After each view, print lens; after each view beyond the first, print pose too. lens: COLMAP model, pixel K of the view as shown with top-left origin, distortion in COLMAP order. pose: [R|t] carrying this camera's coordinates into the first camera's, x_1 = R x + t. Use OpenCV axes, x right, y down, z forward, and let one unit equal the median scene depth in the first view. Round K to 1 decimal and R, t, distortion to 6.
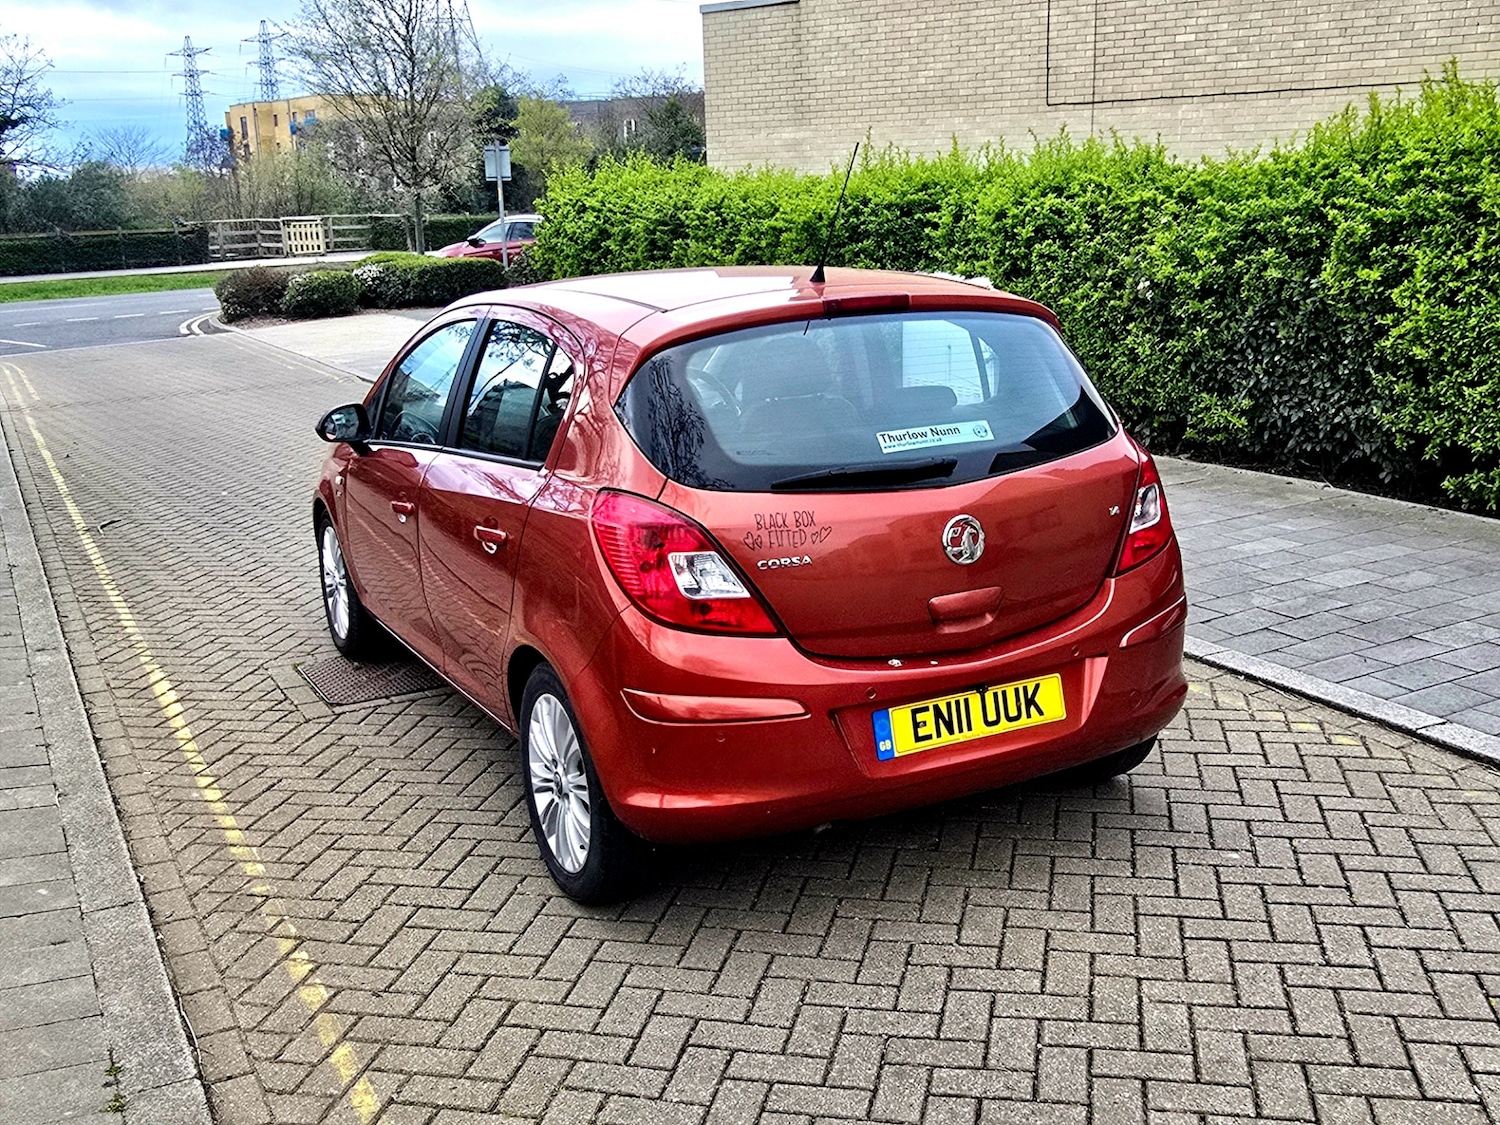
lens RADIAL K [[1575.5, 0, 754.7], [0, 1575.5, 590.3], [0, 0, 1]] dist [0.006794, 0.015583]
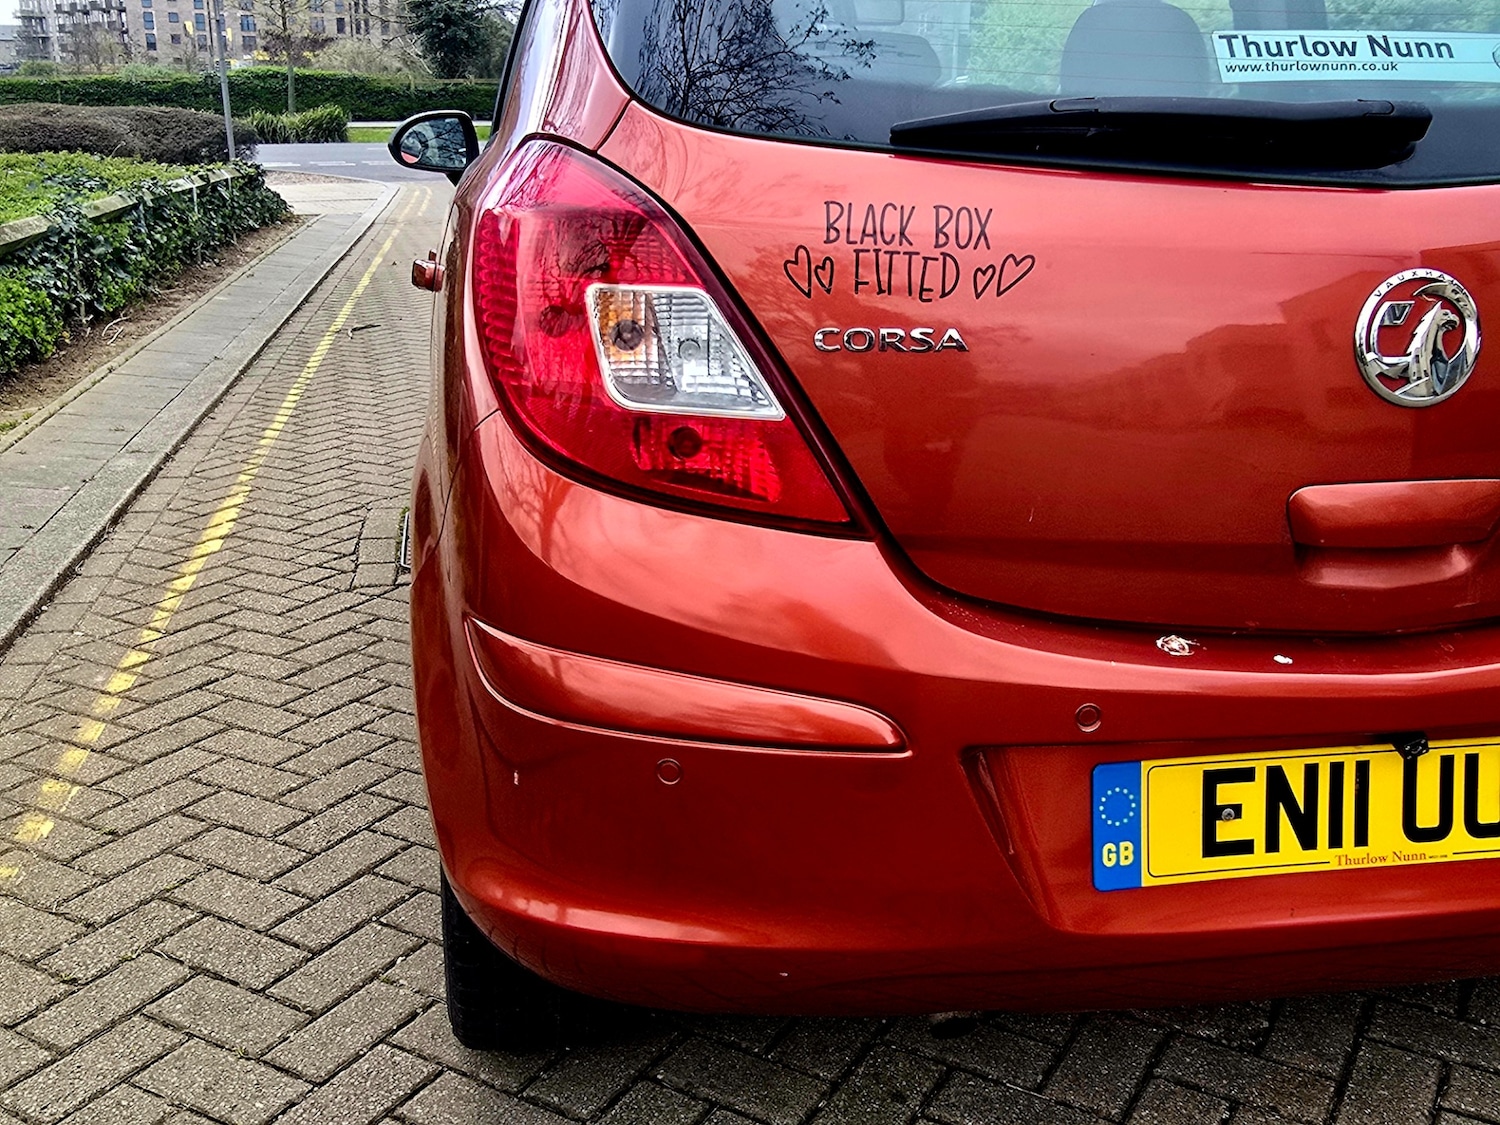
lens RADIAL K [[1575.5, 0, 754.7], [0, 1575.5, 590.3], [0, 0, 1]] dist [0.006794, 0.015583]
pose [[0.955574, 0.133959, -0.262550, 0.042825], [-0.116618, 0.989899, 0.080630, 0.006717], [0.270699, -0.046429, 0.961544, 0.288541]]
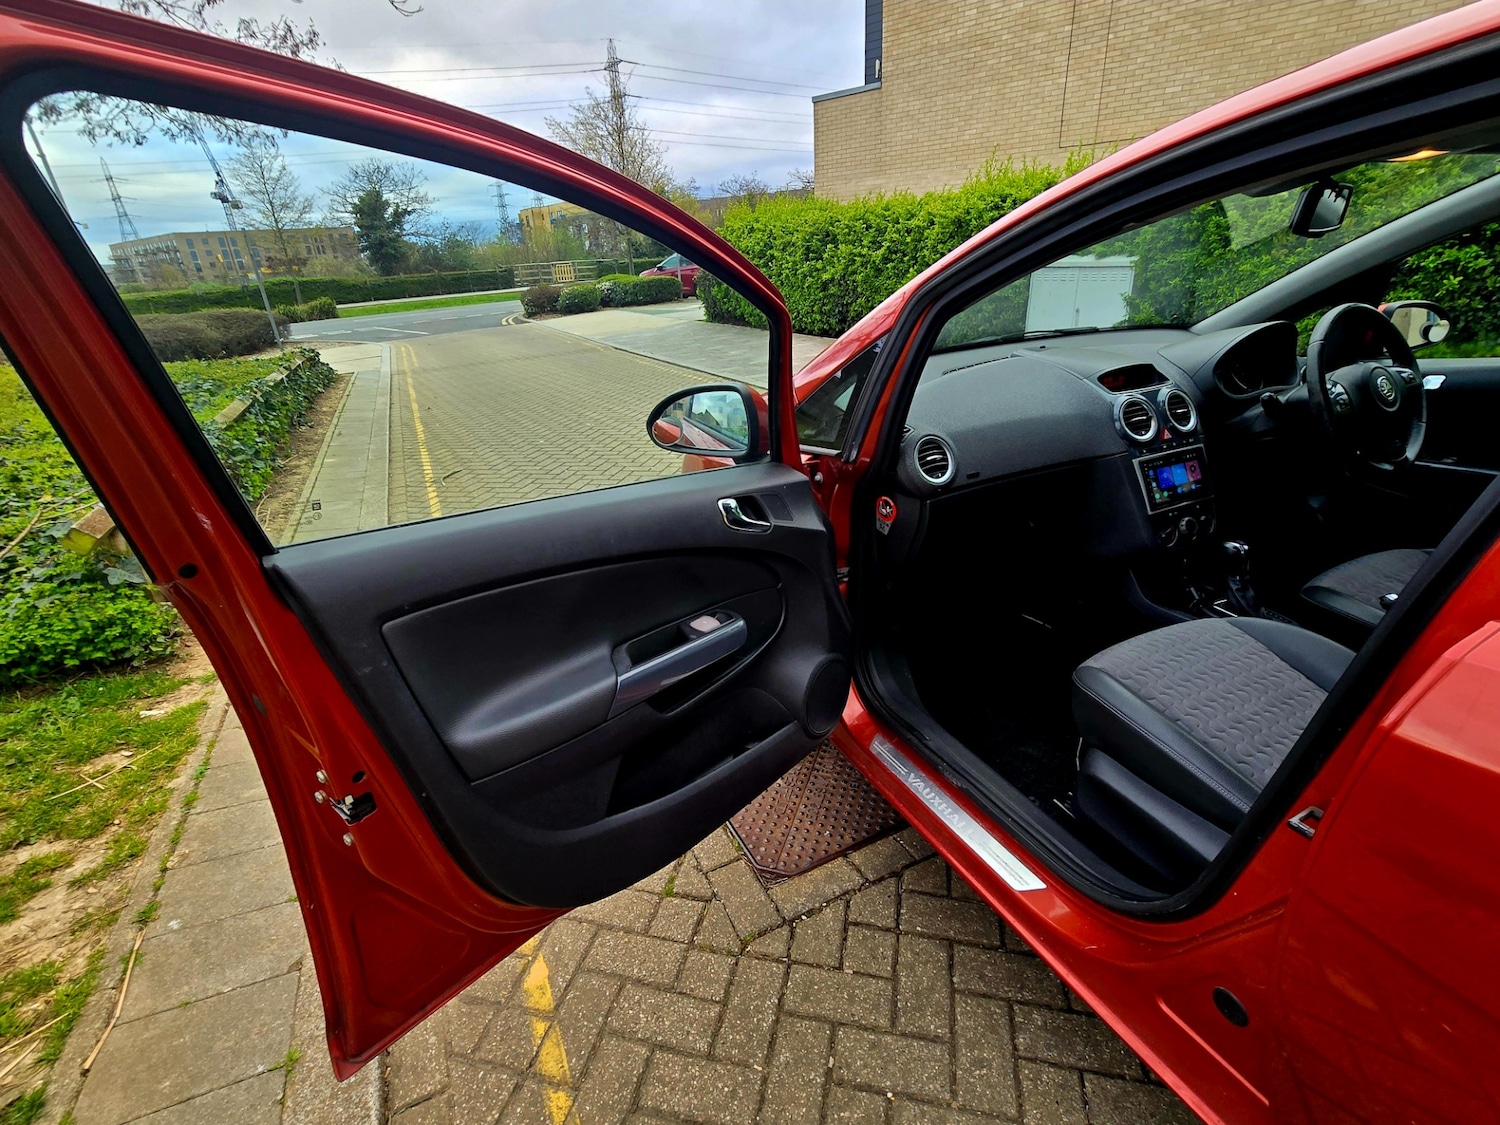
lens RADIAL K [[711.2, 0, 740.6], [0, 711.2, 561.6], [0, 0, 1]] dist [-0.000220, -0.000406]
pose [[0.998981, -0.010207, -0.043969, -0.193049], [0.017173, 0.986791, 0.161085, -0.071181], [0.041744, -0.161676, 0.985961, 0.541387]]
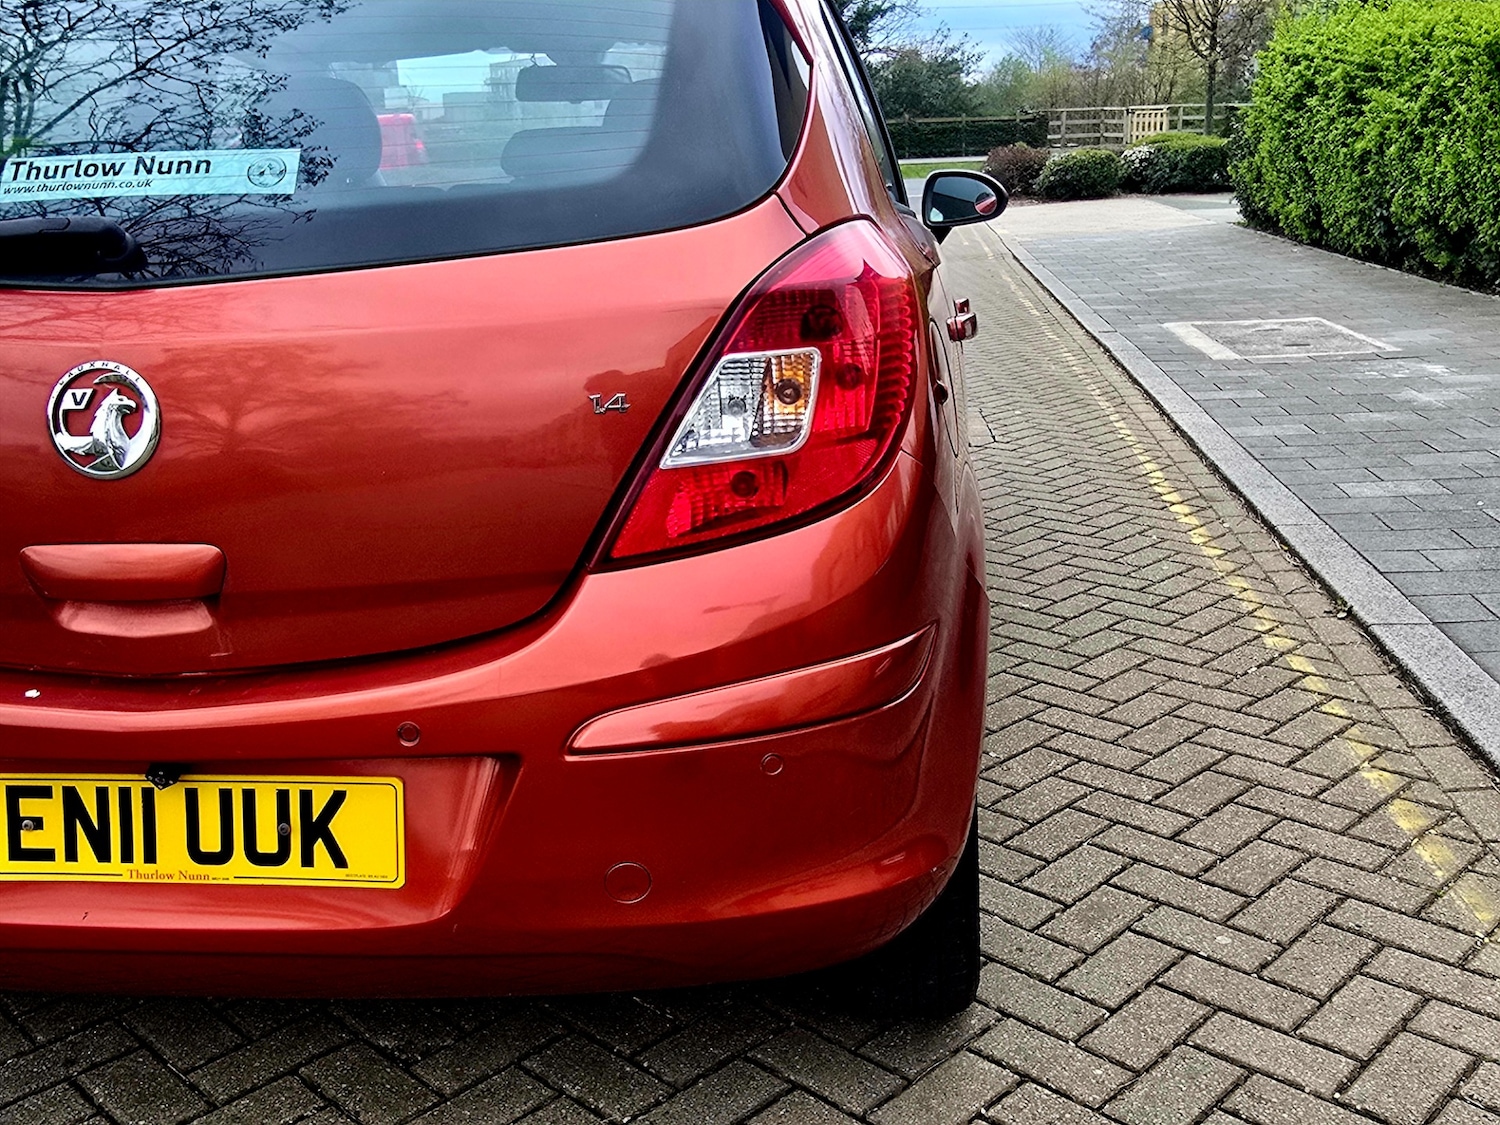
lens RADIAL K [[1564.2, 0, 747.8], [0, 1564.2, 600.9], [0, 0, 1]] dist [-0.000846, 0.010941]
pose [[0.840704, 0.164167, -0.516010, 0.237655], [-0.131334, 0.986300, 0.099815, -0.023115], [0.525327, -0.016145, 0.850747, 0.350097]]
